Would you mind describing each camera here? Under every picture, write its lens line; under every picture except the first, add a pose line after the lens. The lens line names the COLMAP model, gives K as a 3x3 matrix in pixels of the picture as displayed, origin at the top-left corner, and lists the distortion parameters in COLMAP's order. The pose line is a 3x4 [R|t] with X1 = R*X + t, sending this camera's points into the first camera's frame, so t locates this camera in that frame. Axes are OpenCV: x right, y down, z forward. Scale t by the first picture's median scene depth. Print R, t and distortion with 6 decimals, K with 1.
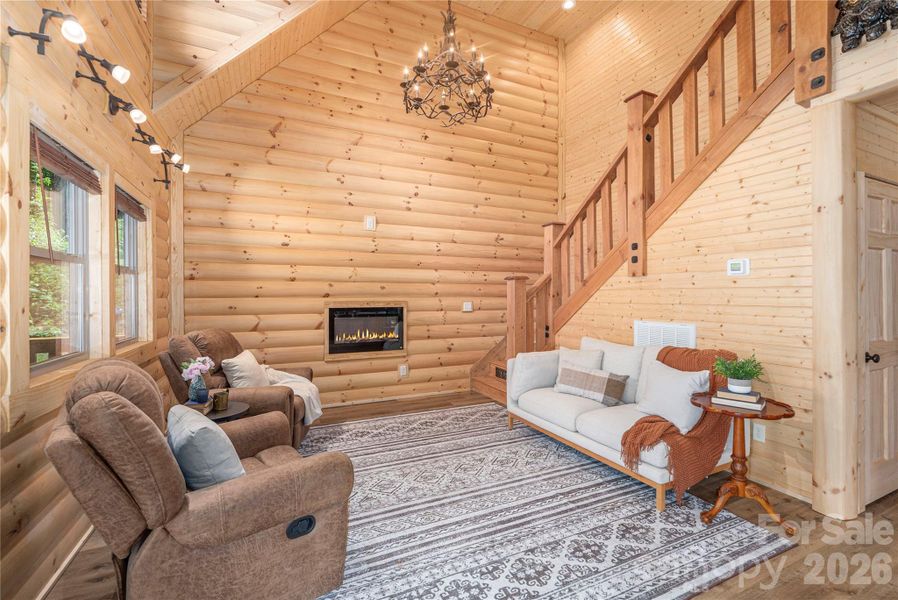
lens RADIAL K [[393.0, 0, 448.7], [0, 393.0, 295.9], [0, 0, 1]] dist [-0.000213, -0.000090]
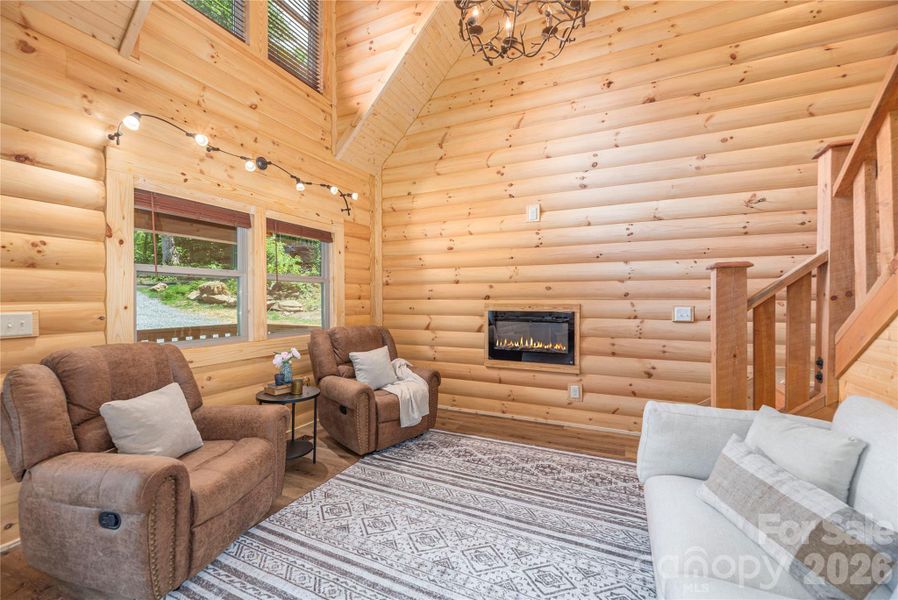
lens RADIAL K [[367.4, 0, 447.8], [0, 367.4, 299.8], [0, 0, 1]] dist [-0.000246, -0.000114]
pose [[0.638196, 0.003621, -0.769866, 0.312893], [0.001731, 0.999980, 0.006139, -0.001057], [0.769872, -0.005250, 0.638176, 0.354197]]
